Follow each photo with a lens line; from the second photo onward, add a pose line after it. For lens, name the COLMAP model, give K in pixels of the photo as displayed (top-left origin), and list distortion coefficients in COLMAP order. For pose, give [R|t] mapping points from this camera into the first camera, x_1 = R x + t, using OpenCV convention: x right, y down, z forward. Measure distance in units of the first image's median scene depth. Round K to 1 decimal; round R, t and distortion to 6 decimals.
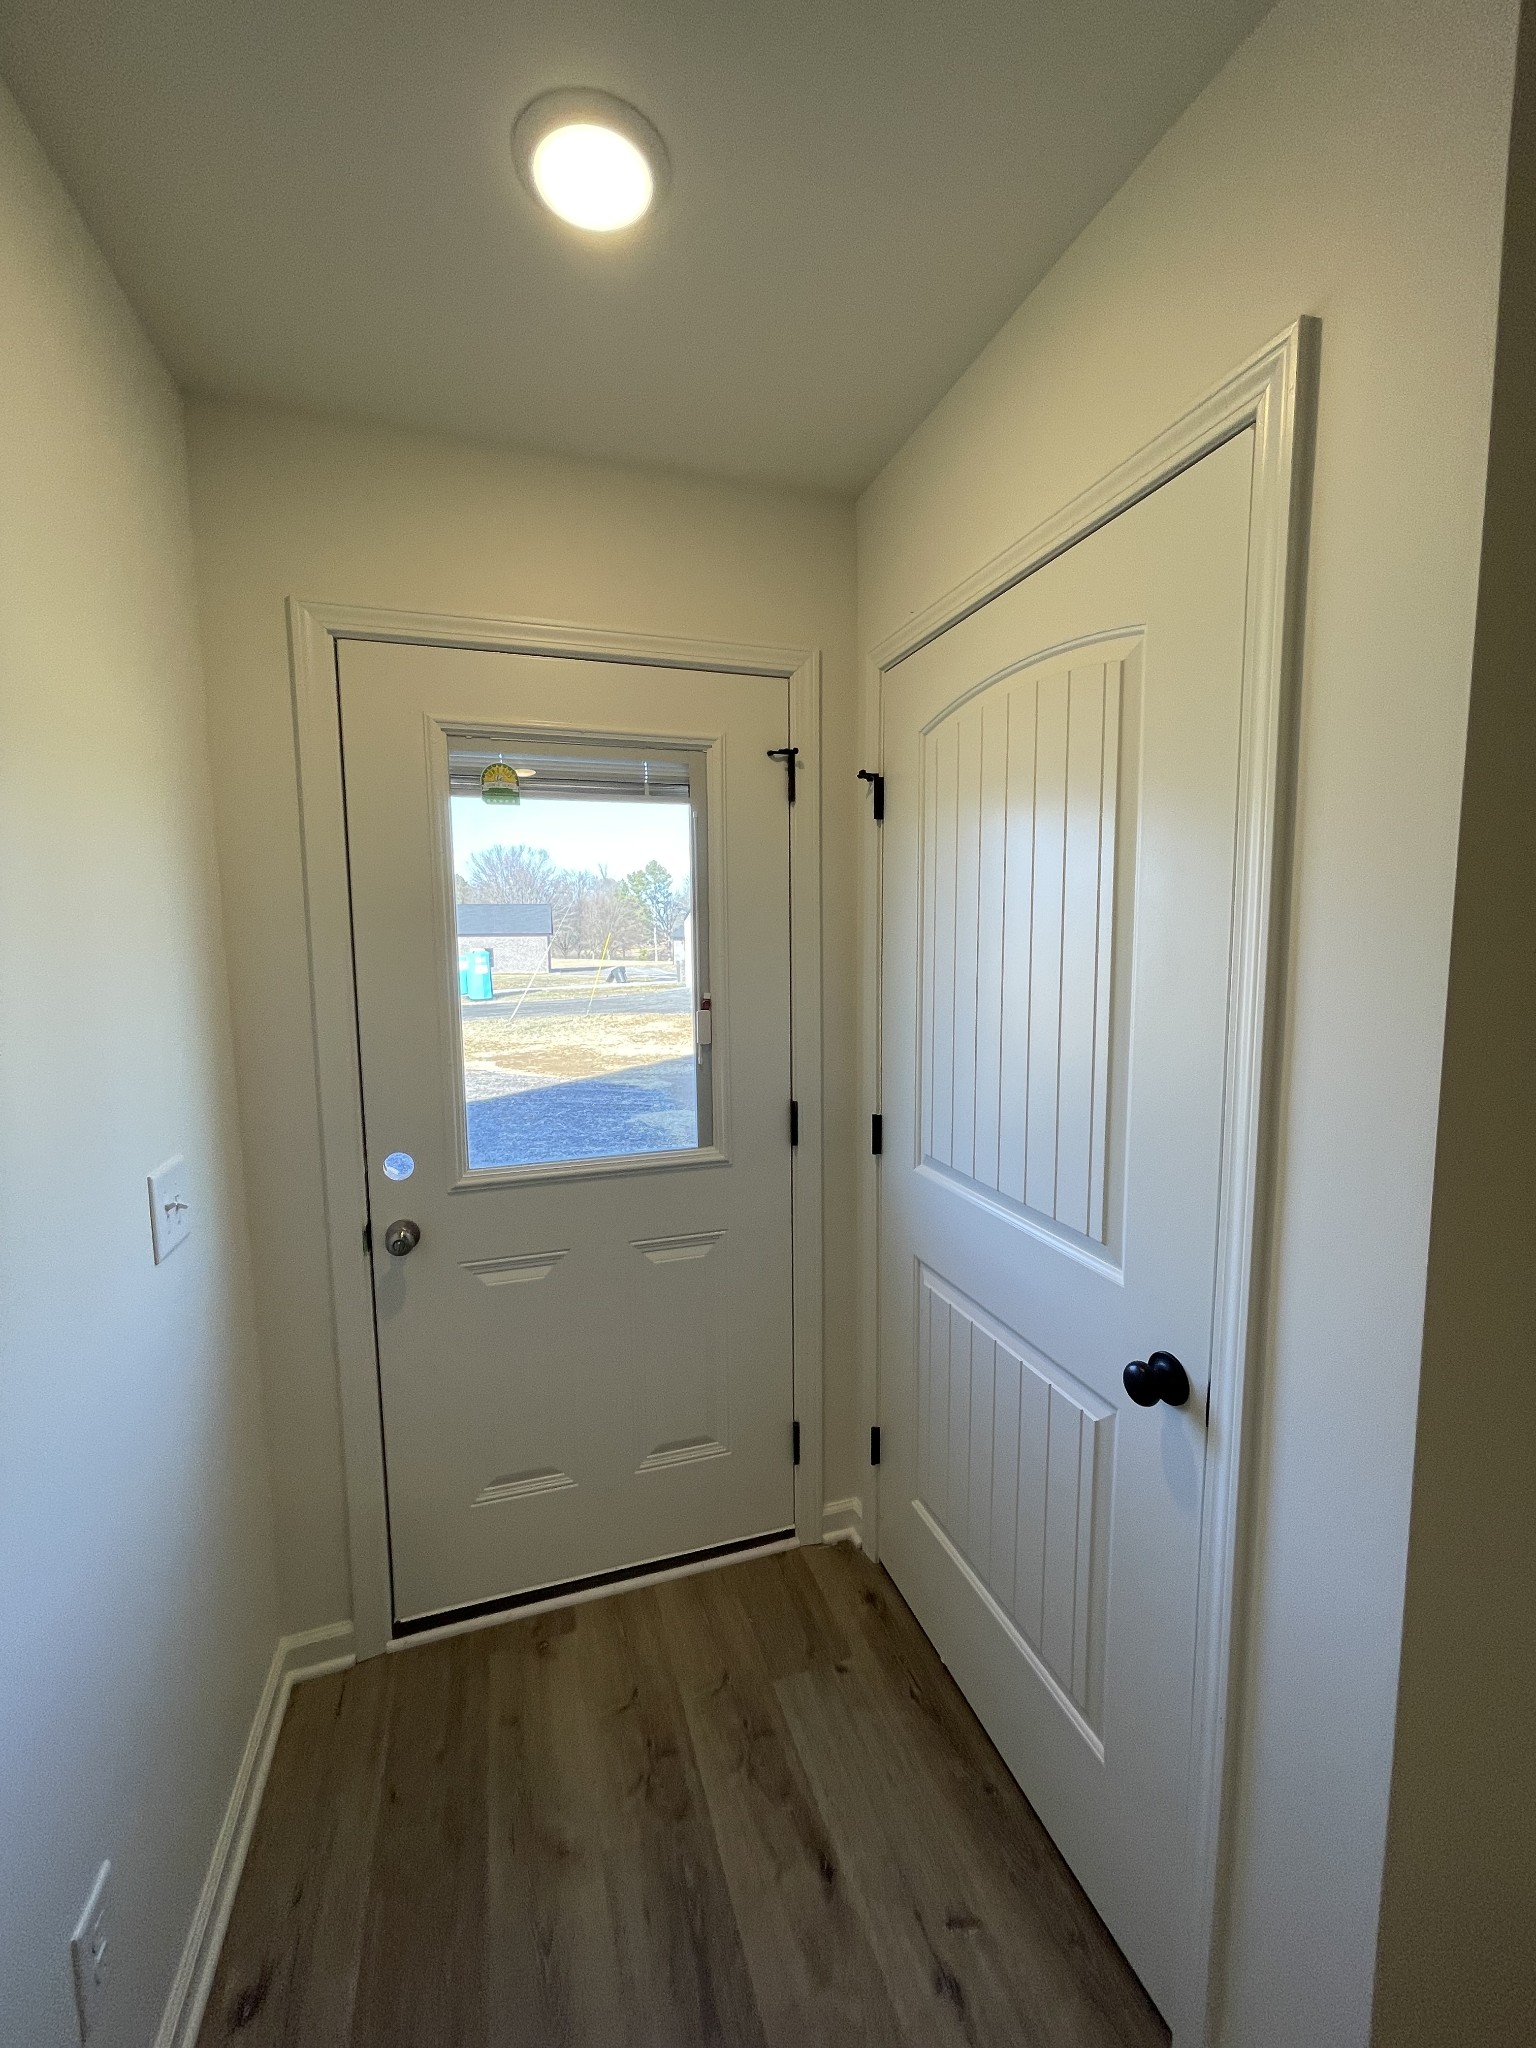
lens RADIAL K [[822.5, 0, 765.7], [0, 822.5, 1023.9], [0, 0, 1]] dist [-0.010340, 0.006340]
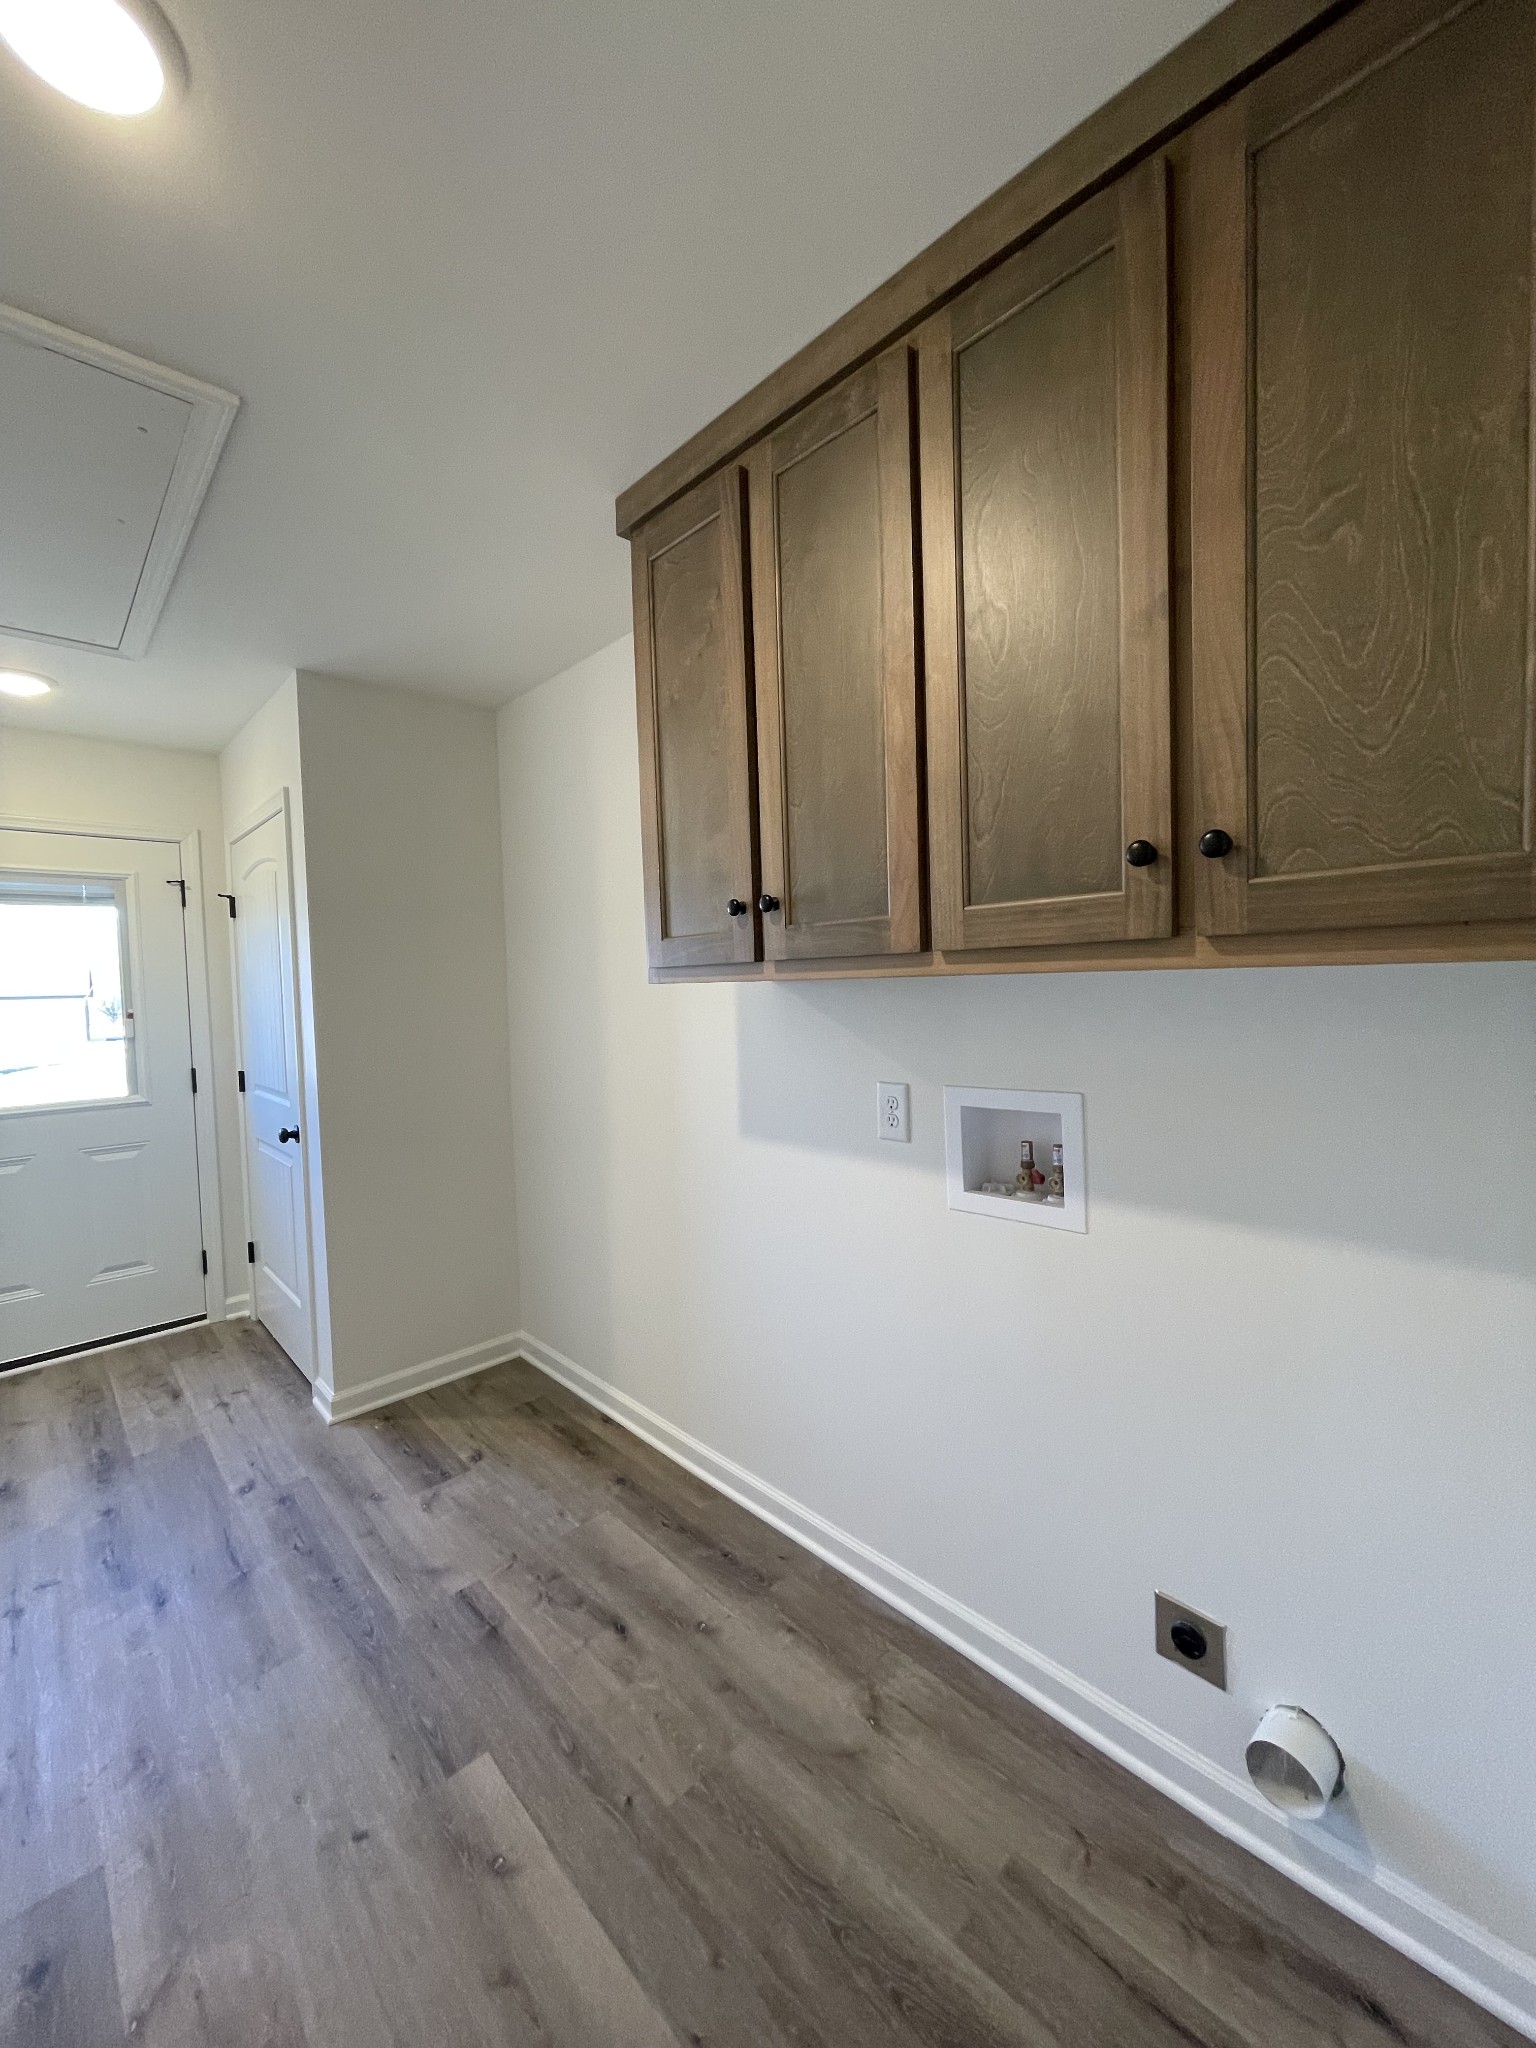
lens RADIAL K [[822.5, 0, 765.7], [0, 822.5, 1023.9], [0, 0, 1]] dist [-0.010340, 0.006340]
pose [[0.908000, -0.031358, 0.417795, 0.462049], [0.058232, 0.996962, -0.051728, 0.176624], [-0.414903, 0.071298, 0.907068, -1.275693]]
